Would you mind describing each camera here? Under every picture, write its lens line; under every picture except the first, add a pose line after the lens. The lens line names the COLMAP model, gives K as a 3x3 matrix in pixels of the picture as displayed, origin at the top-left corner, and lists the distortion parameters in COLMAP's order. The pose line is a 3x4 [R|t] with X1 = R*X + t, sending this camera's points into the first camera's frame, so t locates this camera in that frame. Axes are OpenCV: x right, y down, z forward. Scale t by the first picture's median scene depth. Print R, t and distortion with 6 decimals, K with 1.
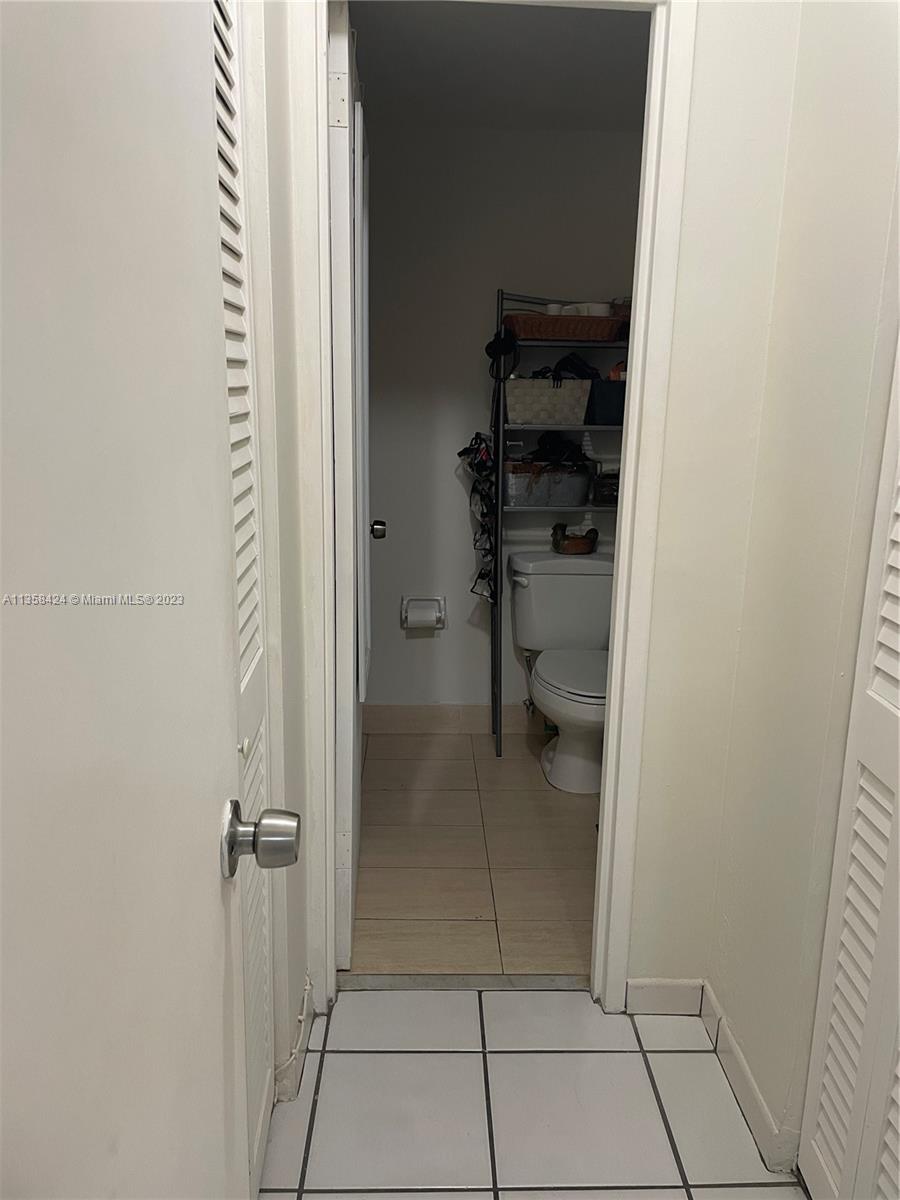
lens RADIAL K [[905.9, 0, 448.7], [0, 905.9, 595.6], [0, 0, 1]] dist [0.120842, -0.187313]
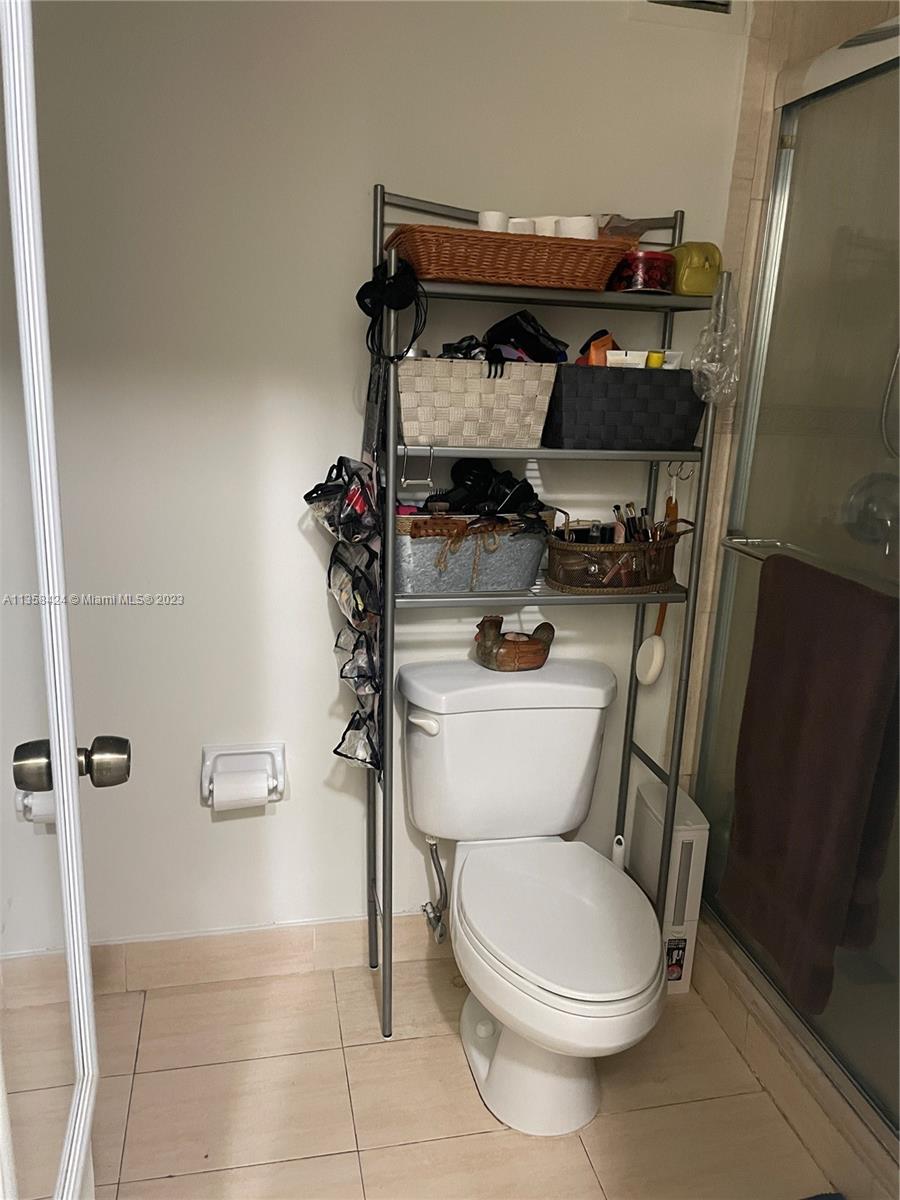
lens RADIAL K [[905.9, 0, 448.7], [0, 905.9, 595.6], [0, 0, 1]] dist [0.120842, -0.187313]
pose [[0.981917, -0.021463, 0.188090, -0.008708], [0.015966, 0.999401, 0.030692, -0.114605], [-0.188636, -0.027134, 0.981672, 0.468978]]
